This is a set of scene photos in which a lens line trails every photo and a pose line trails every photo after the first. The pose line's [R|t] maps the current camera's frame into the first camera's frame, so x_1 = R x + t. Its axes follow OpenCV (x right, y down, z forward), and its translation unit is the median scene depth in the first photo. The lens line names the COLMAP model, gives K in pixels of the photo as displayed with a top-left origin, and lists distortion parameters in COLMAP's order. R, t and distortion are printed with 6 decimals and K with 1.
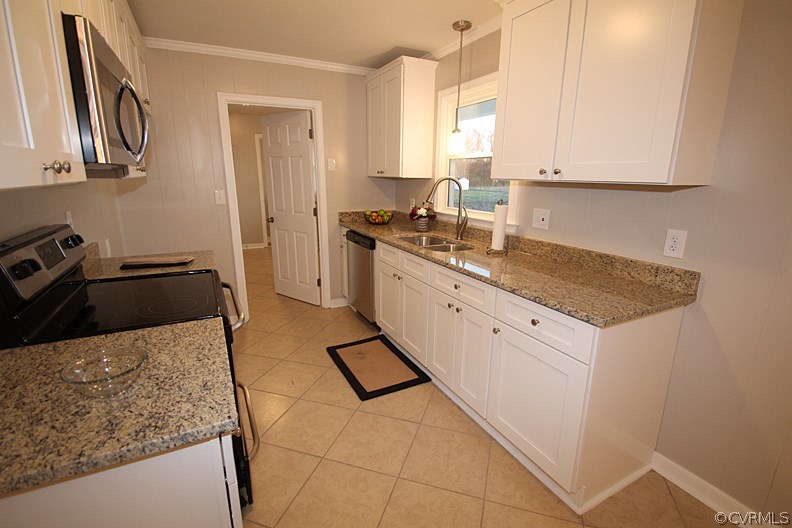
lens RADIAL K [[368.7, 0, 402.6], [0, 368.7, 263.1], [0, 0, 1]] dist [0.007848, -0.012056]
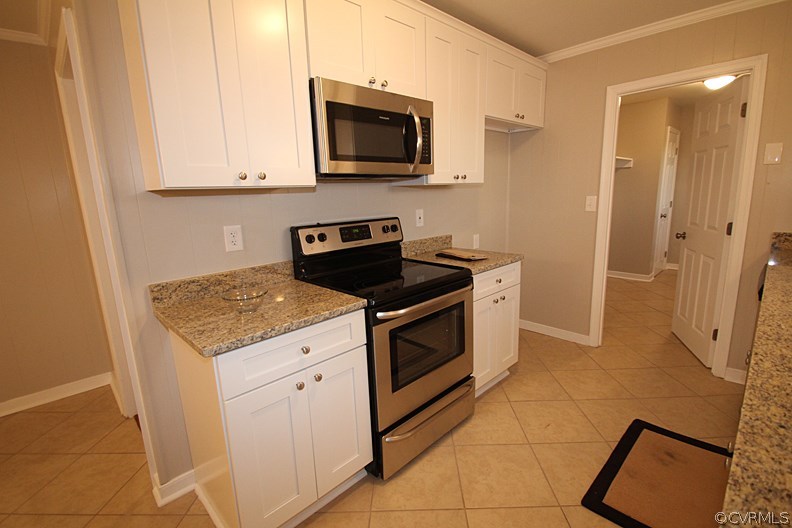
lens RADIAL K [[368.7, 0, 403.7], [0, 368.7, 262.9], [0, 0, 1]] dist [0.007848, -0.012056]
pose [[0.293143, 0.162536, -0.942151, 0.293831], [-0.189059, 0.975839, 0.109523, -0.055736], [0.937189, 0.146016, 0.316789, 0.345492]]
